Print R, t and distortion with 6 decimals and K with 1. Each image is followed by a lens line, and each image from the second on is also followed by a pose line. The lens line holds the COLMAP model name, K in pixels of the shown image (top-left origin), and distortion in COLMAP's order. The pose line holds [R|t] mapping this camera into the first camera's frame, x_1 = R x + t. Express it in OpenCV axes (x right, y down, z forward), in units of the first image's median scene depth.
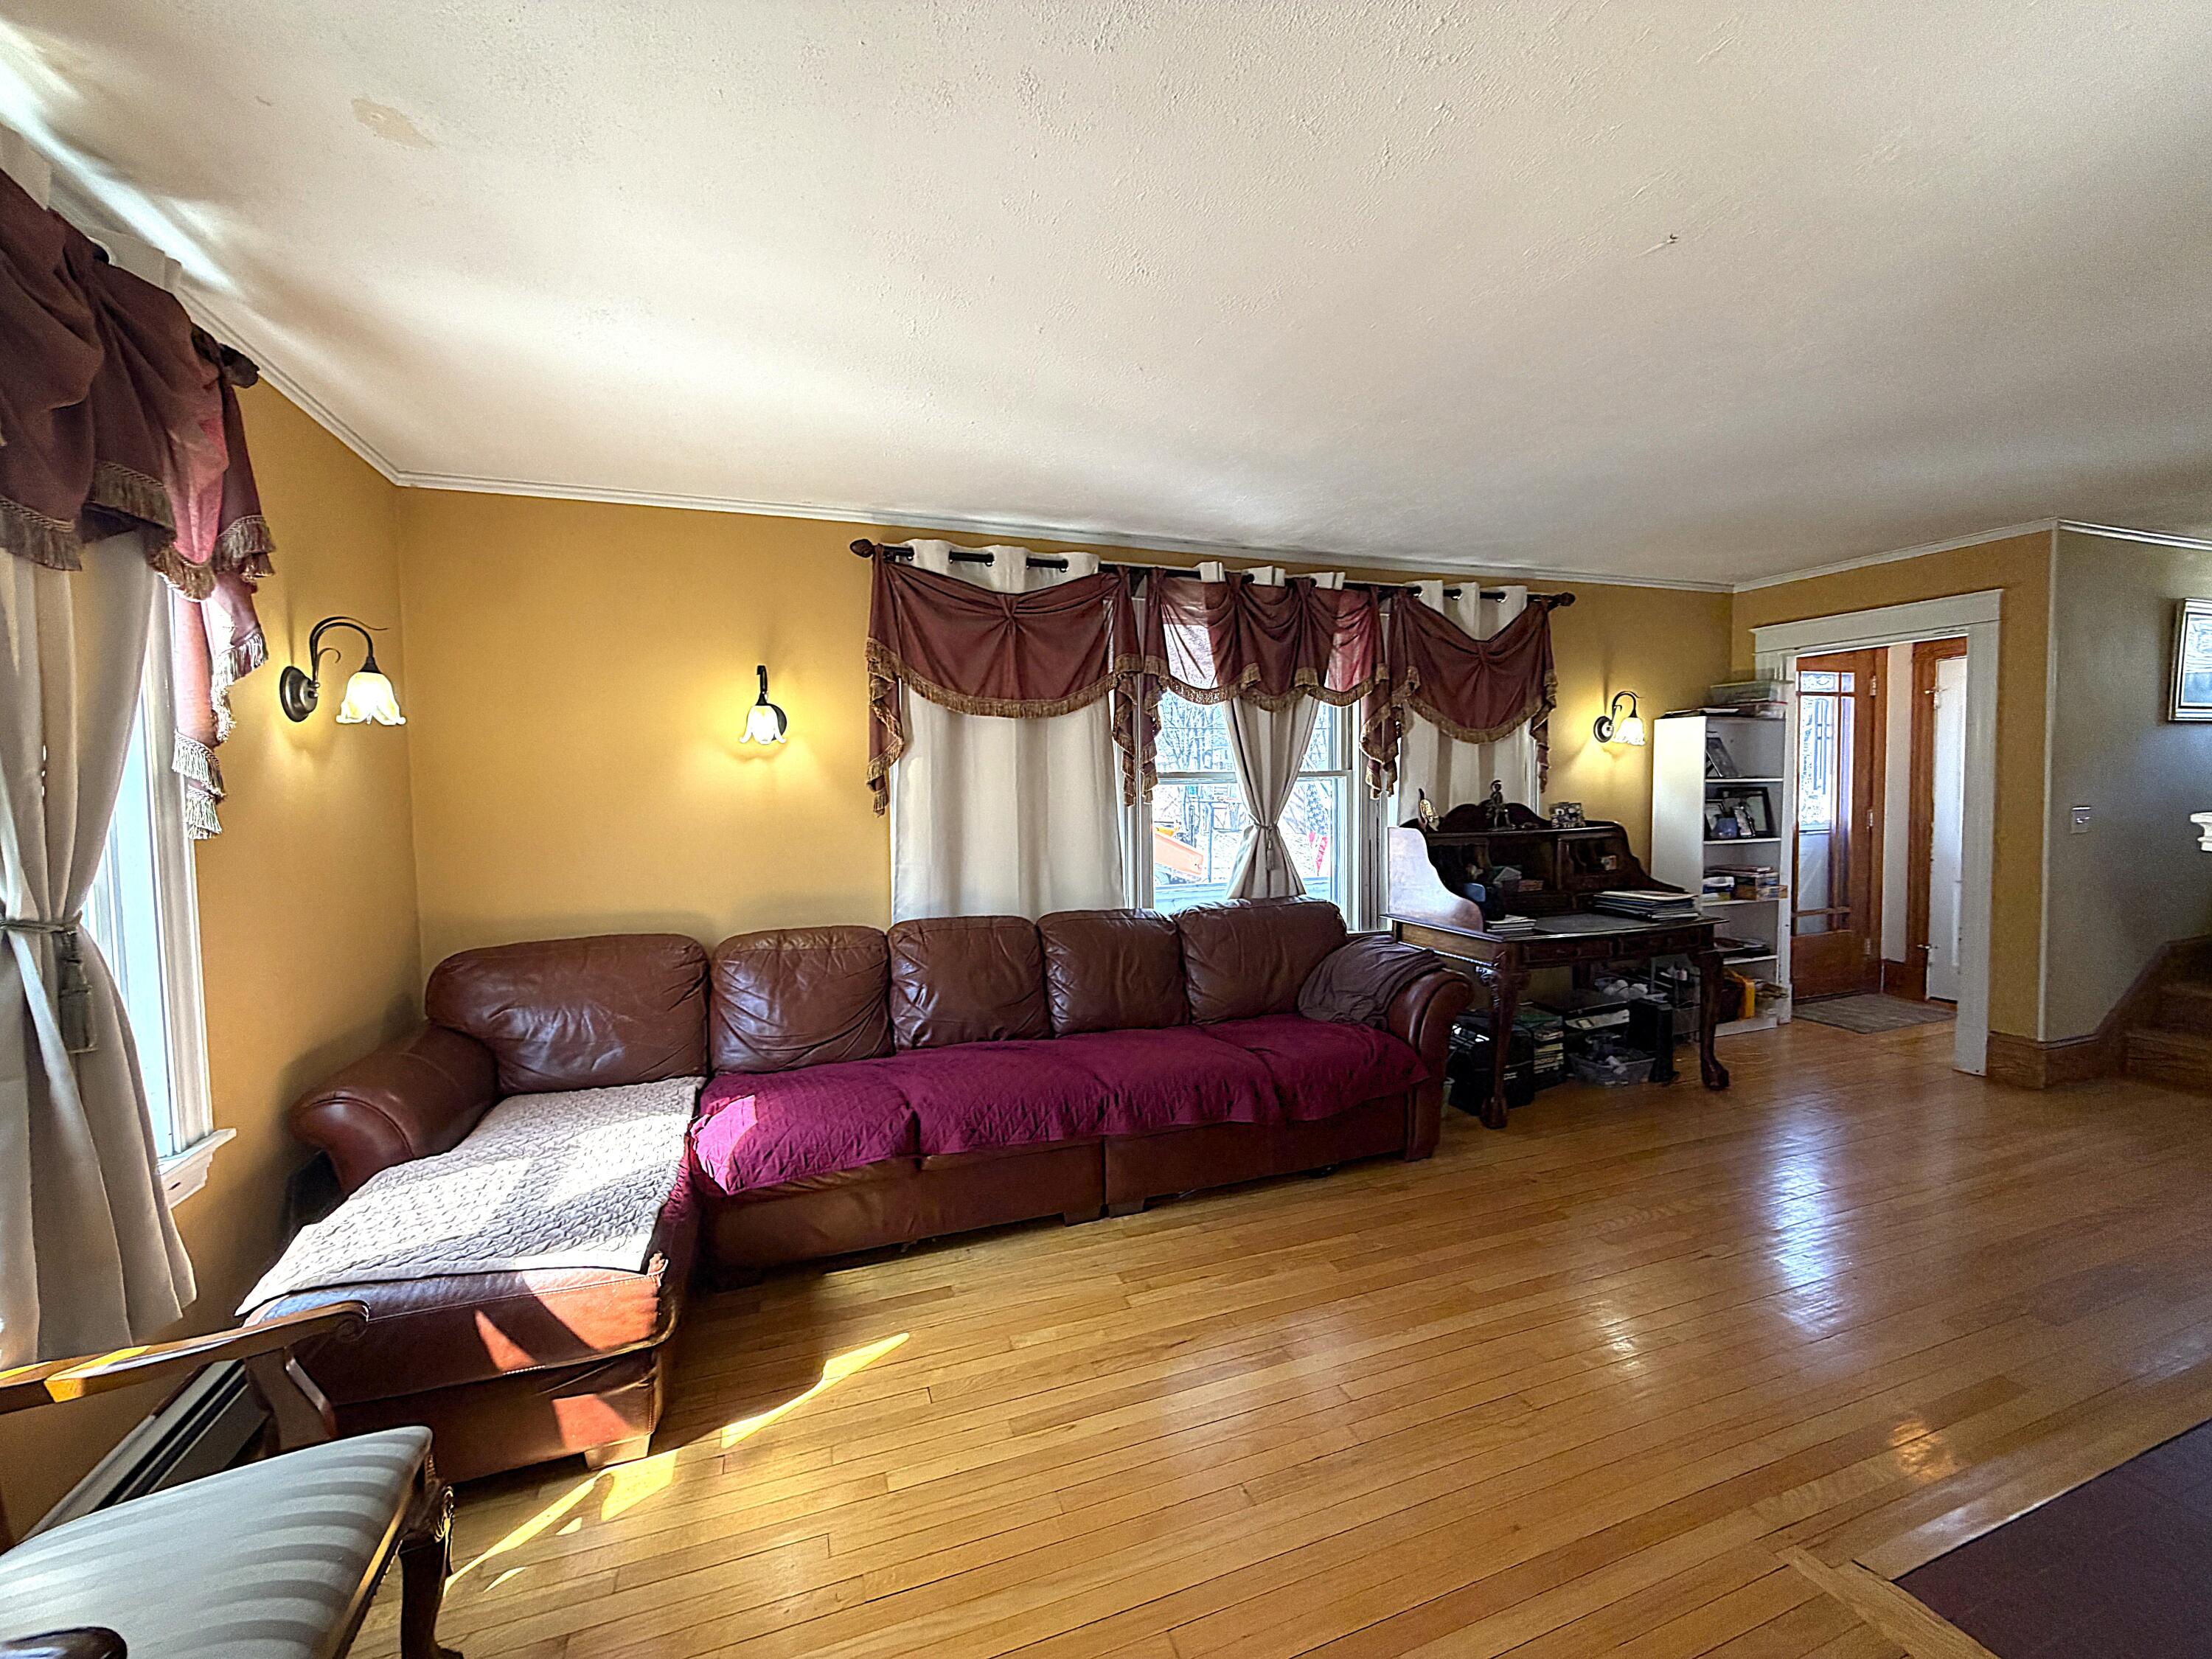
lens RADIAL K [[887.2, 0, 1106.9], [0, 887.2, 835.2], [0, 0, 1]] dist [-0.000256, 0.000219]
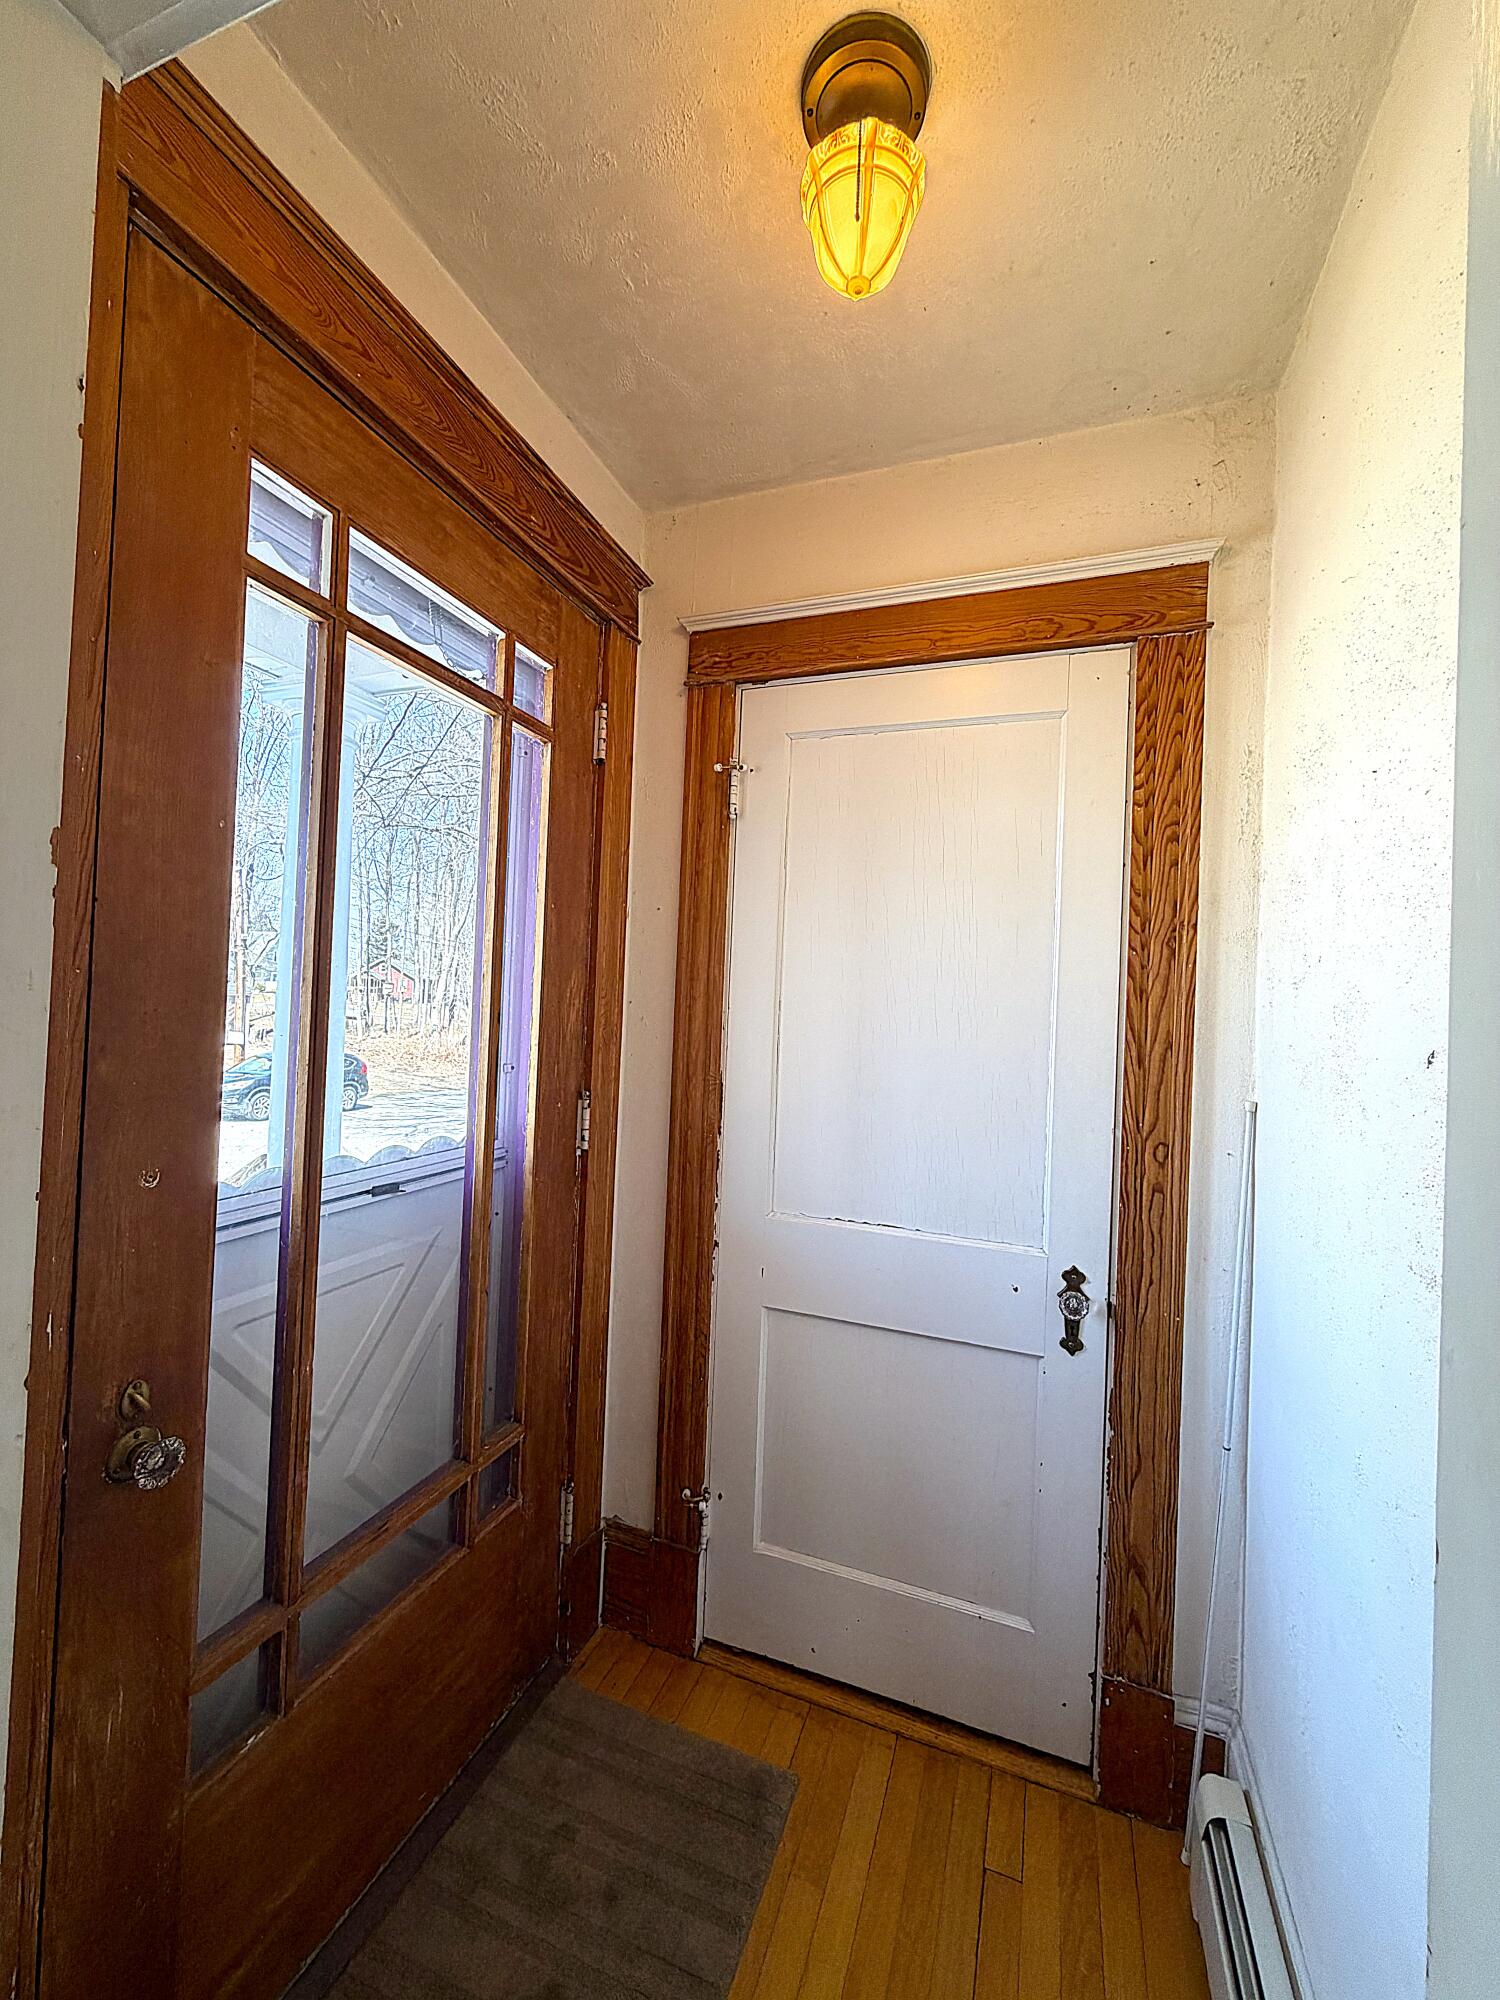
lens RADIAL K [[802.2, 0, 752.8], [0, 802.2, 994.7], [0, 0, 1]] dist [-0.000256, 0.000219]
pose [[0.639339, 0.054259, 0.767008, 0.676824], [-0.015316, 0.998208, -0.057847, -0.051389], [-0.768772, 0.025236, 0.639025, 0.768109]]
